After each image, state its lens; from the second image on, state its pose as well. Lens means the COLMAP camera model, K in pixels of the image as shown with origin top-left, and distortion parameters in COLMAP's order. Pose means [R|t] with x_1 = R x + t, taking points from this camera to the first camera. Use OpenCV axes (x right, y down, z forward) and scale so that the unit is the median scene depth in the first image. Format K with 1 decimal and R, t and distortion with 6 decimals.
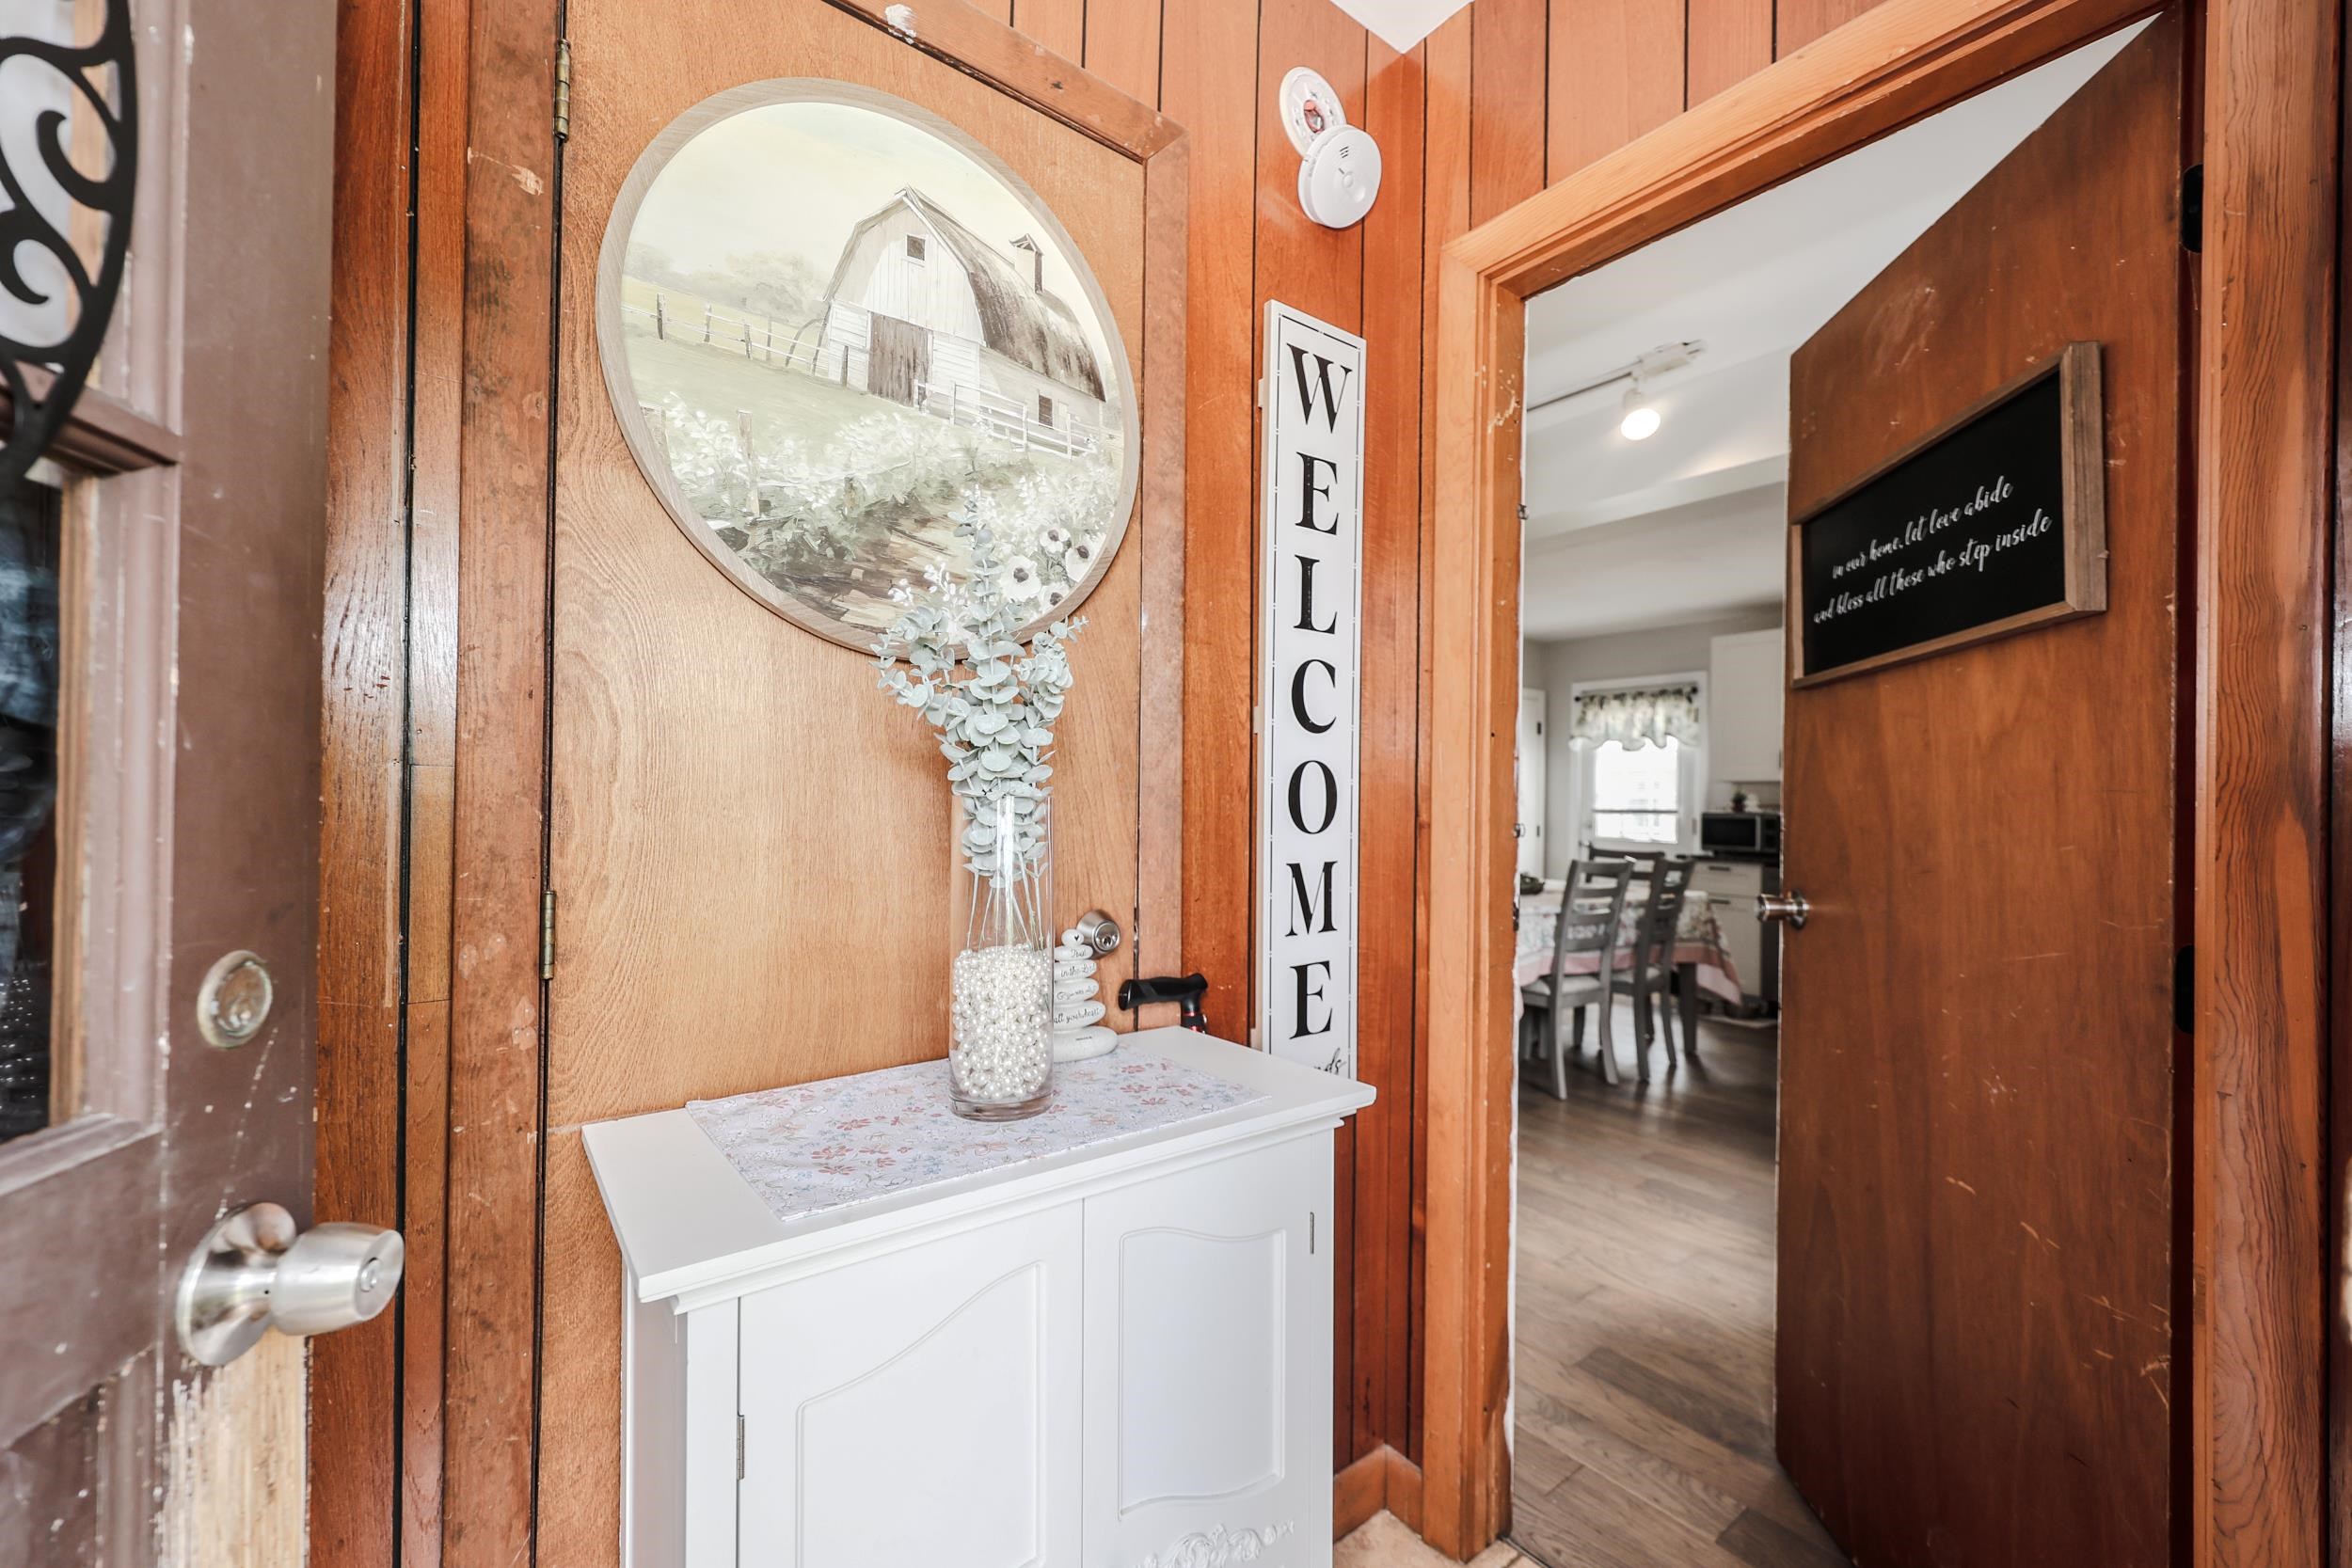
lens RADIAL K [[972.2, 0, 1172.9], [0, 972.2, 788.7], [0, 0, 1]] dist [0.006790, 0.000942]
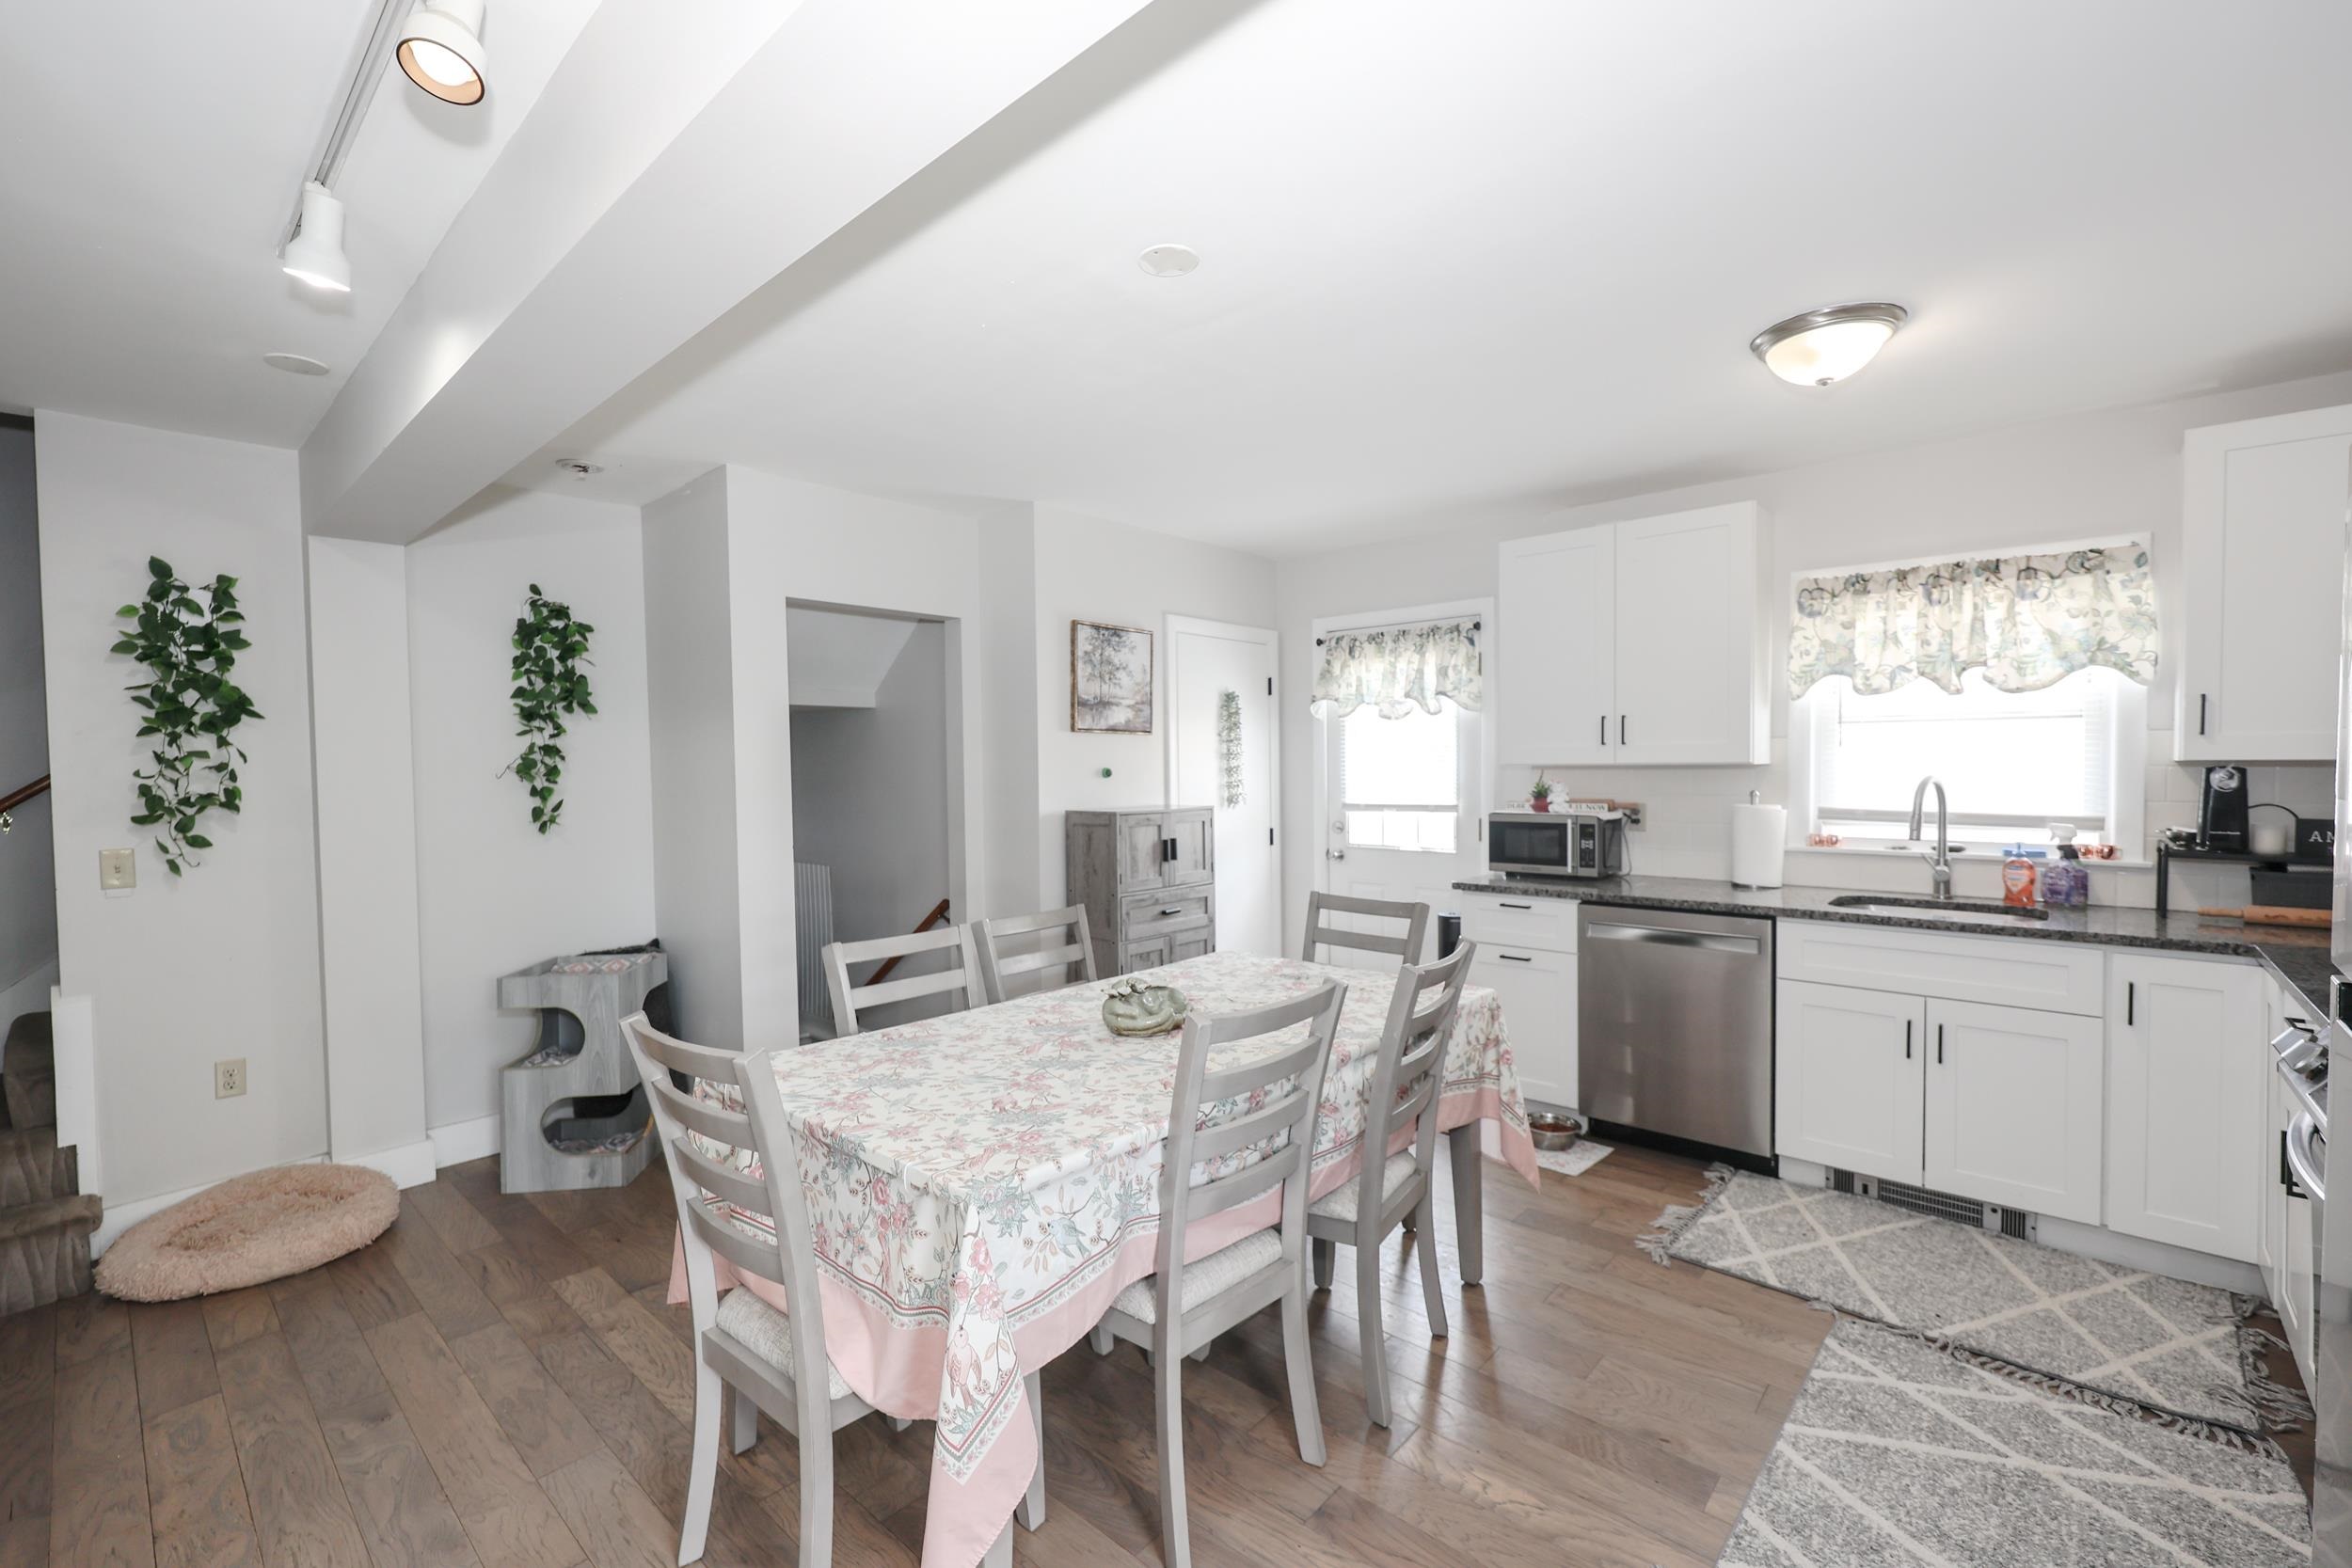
lens RADIAL K [[1008.6, 0, 1167.0], [0, 1008.6, 781.4], [0, 0, 1]] dist [0.007630, 0.000660]
pose [[0.983565, -0.031561, 0.177776, 0.198893], [0.025758, 0.999060, 0.034859, -0.024755], [-0.178709, -0.029707, 0.983453, 0.352941]]
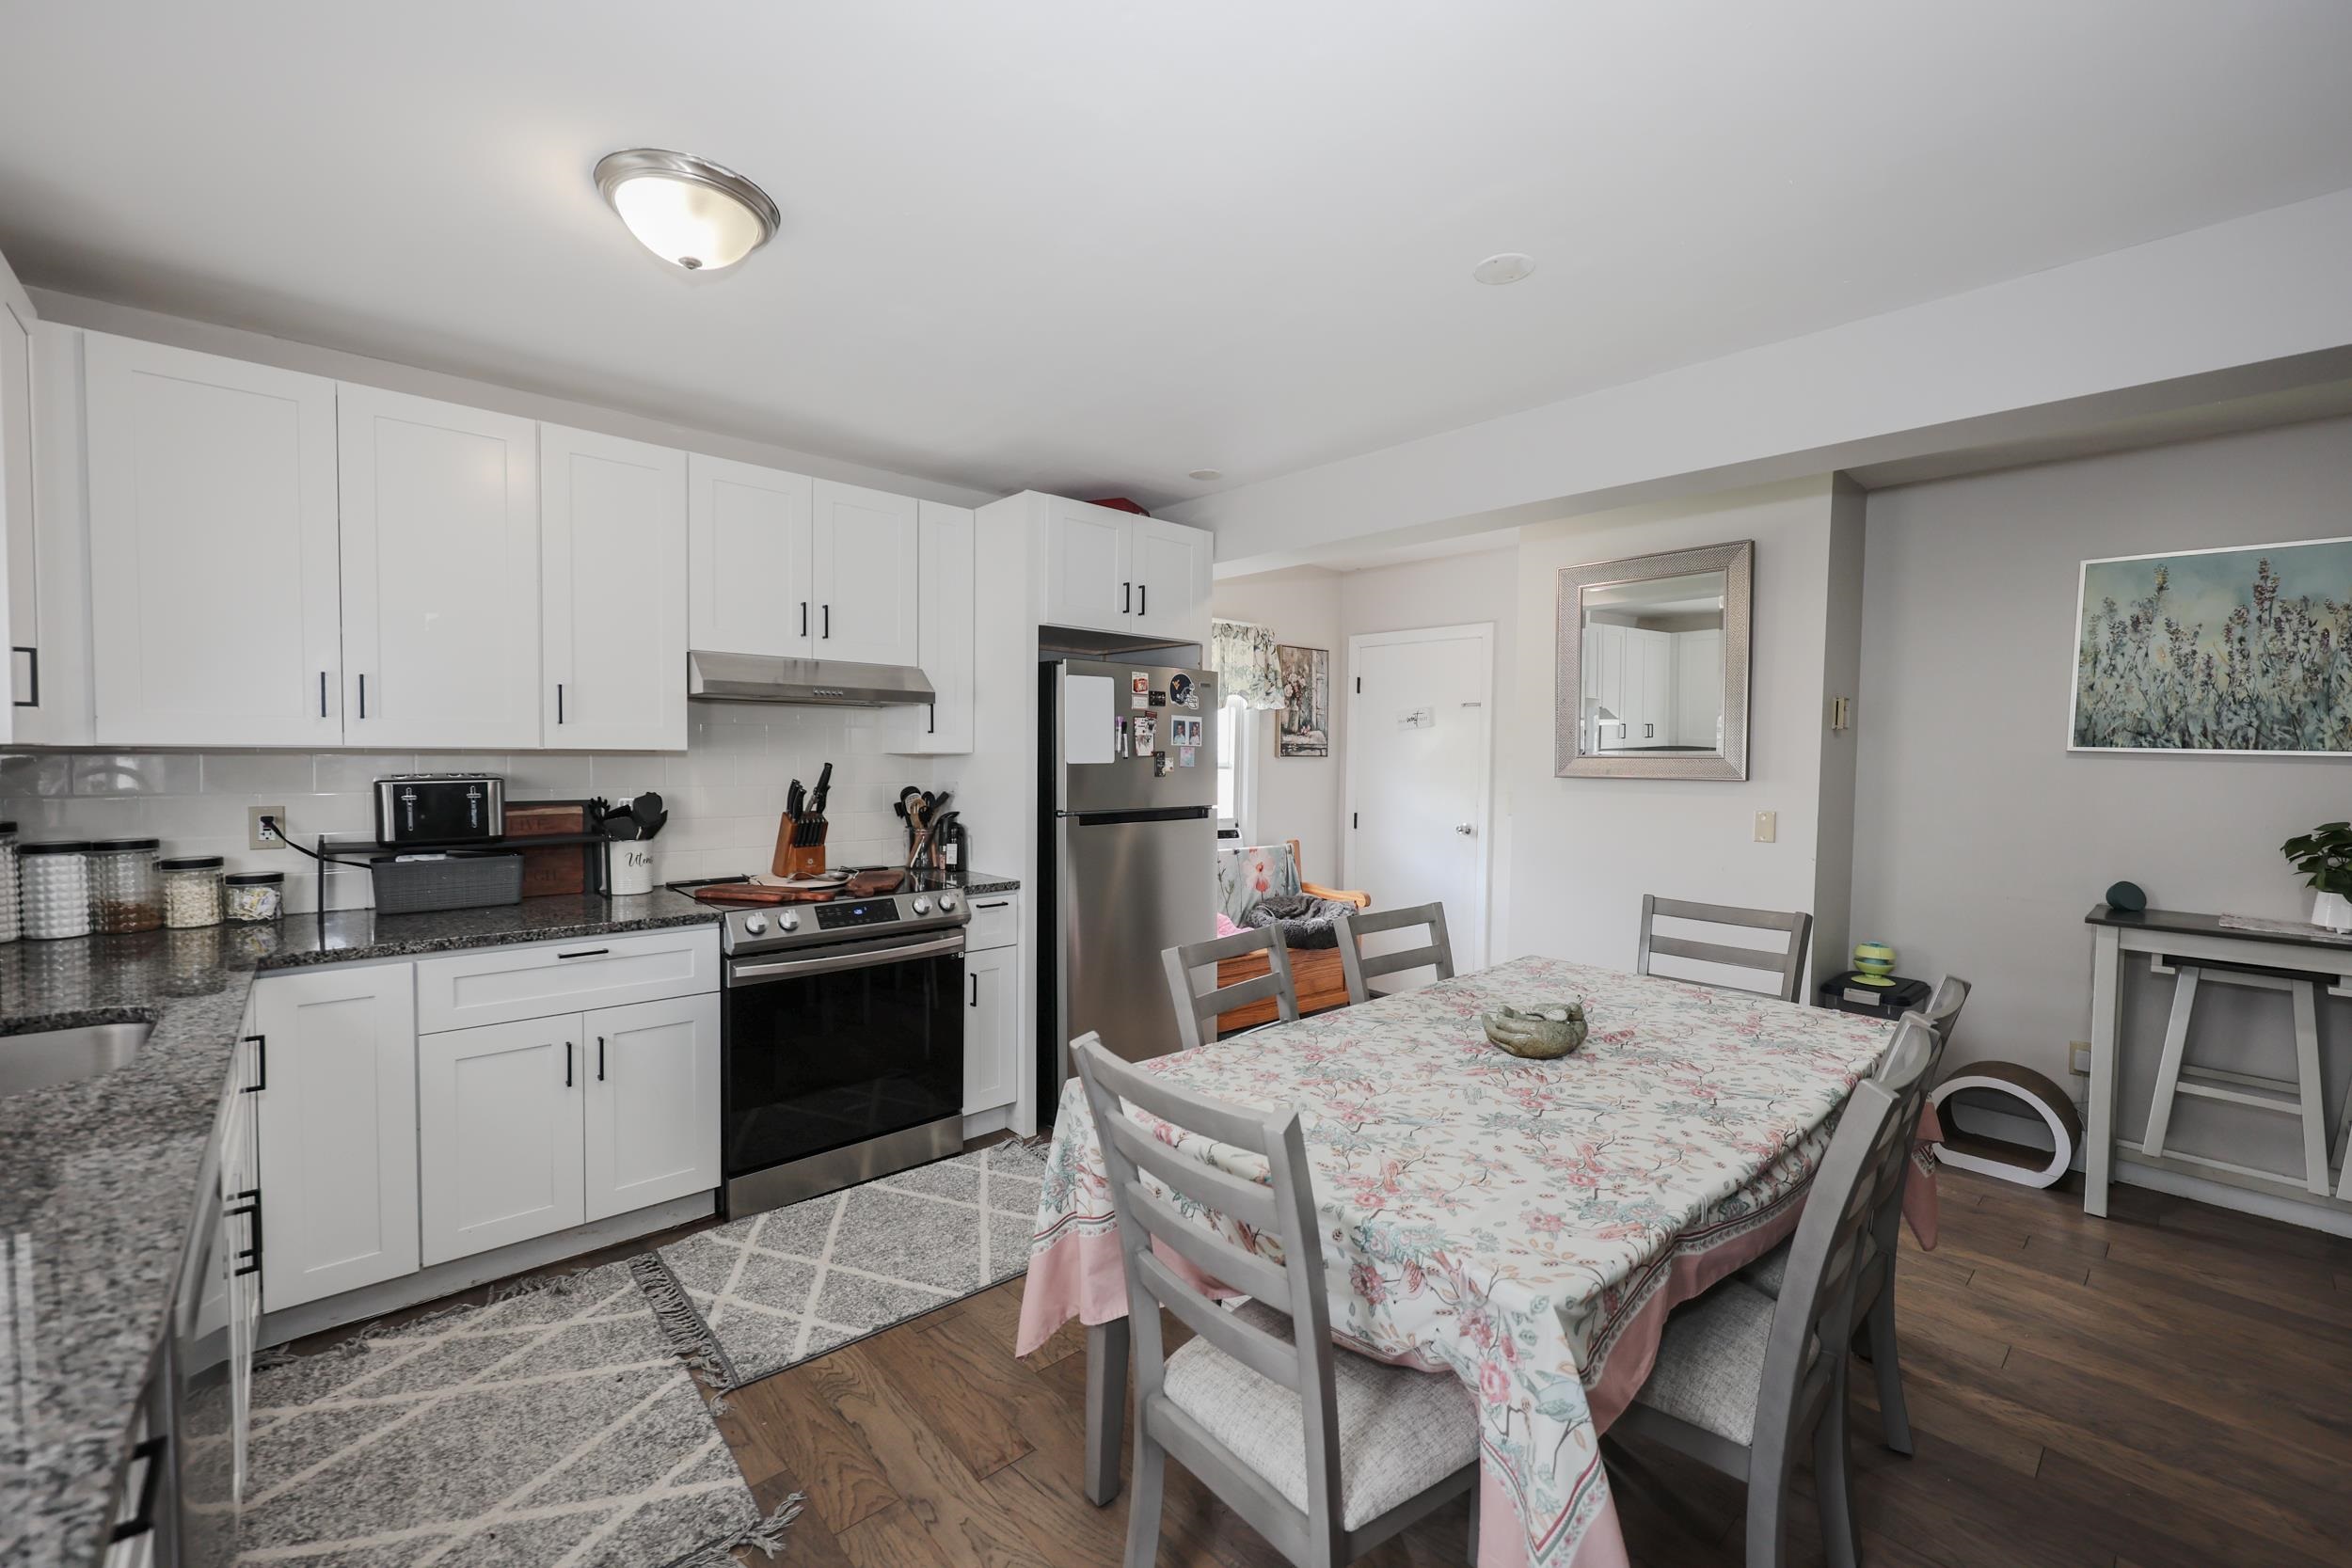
lens RADIAL K [[972.2, 0, 1190.1], [0, 972.2, 786.1], [0, 0, 1]] dist [0.006790, 0.000942]
pose [[-0.995521, -0.024591, -0.091291, 0.396929], [-0.027064, 0.999297, 0.025949, -0.012499], [0.090589, 0.028304, -0.995486, 1.014767]]
